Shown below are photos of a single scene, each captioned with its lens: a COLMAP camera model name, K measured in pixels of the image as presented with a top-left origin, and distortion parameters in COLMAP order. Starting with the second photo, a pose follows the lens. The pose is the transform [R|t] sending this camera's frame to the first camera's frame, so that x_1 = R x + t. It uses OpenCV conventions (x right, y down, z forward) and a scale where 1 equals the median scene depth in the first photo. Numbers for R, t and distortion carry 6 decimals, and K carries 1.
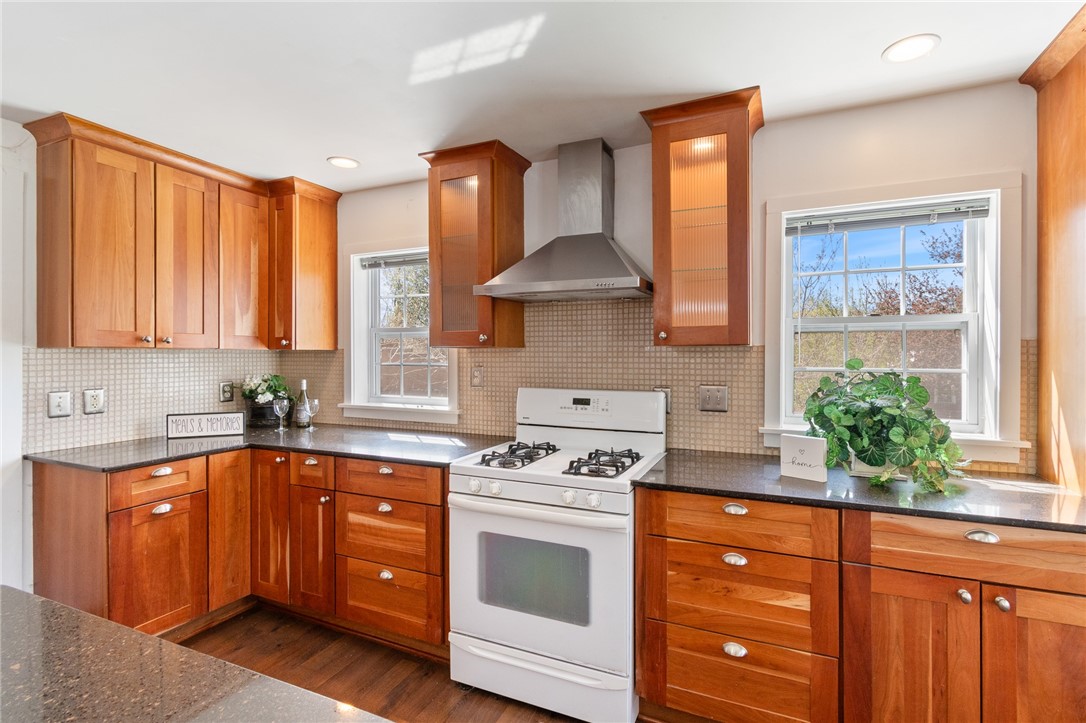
lens RADIAL K [[512.8, 0, 546.1], [0, 512.8, 355.9], [0, 0, 1]] dist [-0.008625, -0.000147]
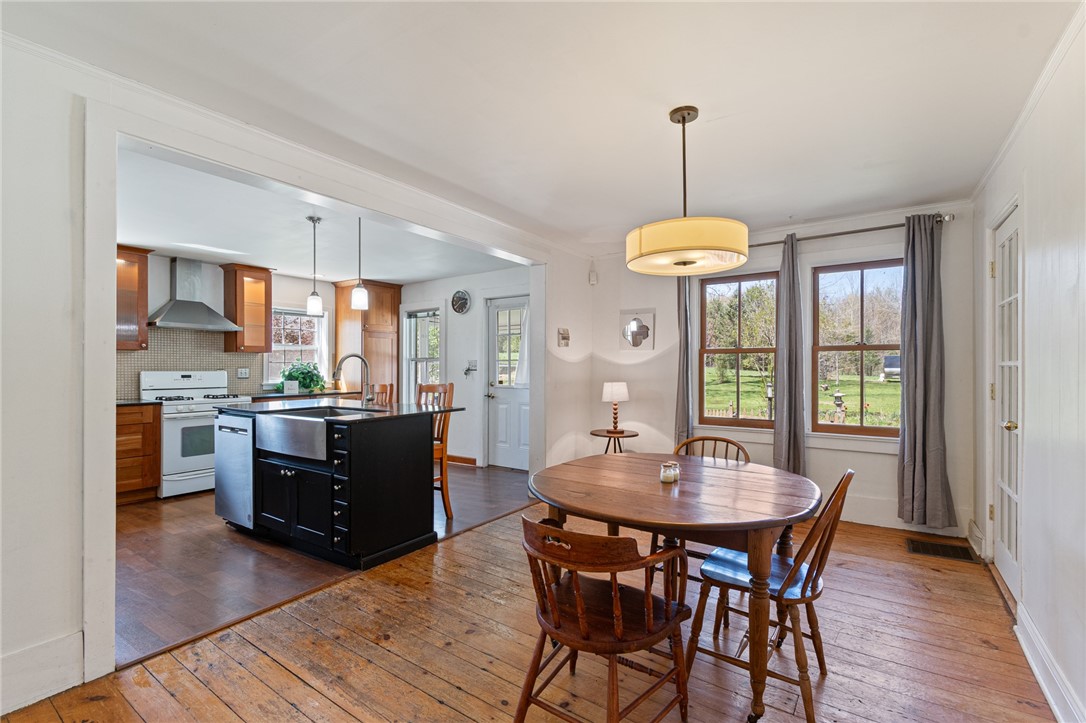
lens RADIAL K [[483.3, 0, 548.6], [0, 483.3, 367.1], [0, 0, 1]] dist [0.003883, -0.001914]
pose [[0.200181, -0.002469, 0.979756, -1.745355], [-0.003043, 0.999990, 0.003142, 0.040443], [-0.979754, -0.003610, 0.200172, -0.990001]]
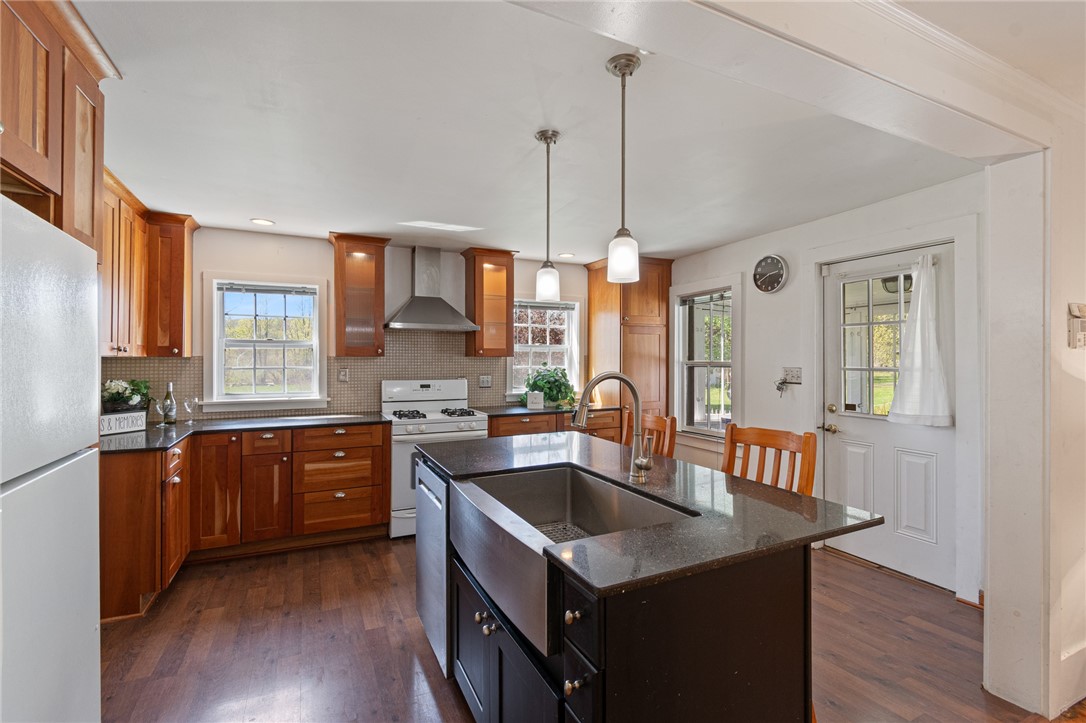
lens RADIAL K [[483.3, 0, 545.3], [0, 483.3, 359.1], [0, 0, 1]] dist [0.003883, -0.001914]
pose [[0.656177, -0.001927, 0.754605, -1.023090], [-0.001711, 0.999990, 0.004041, -0.017703], [-0.754605, -0.003942, 0.656167, -0.507252]]
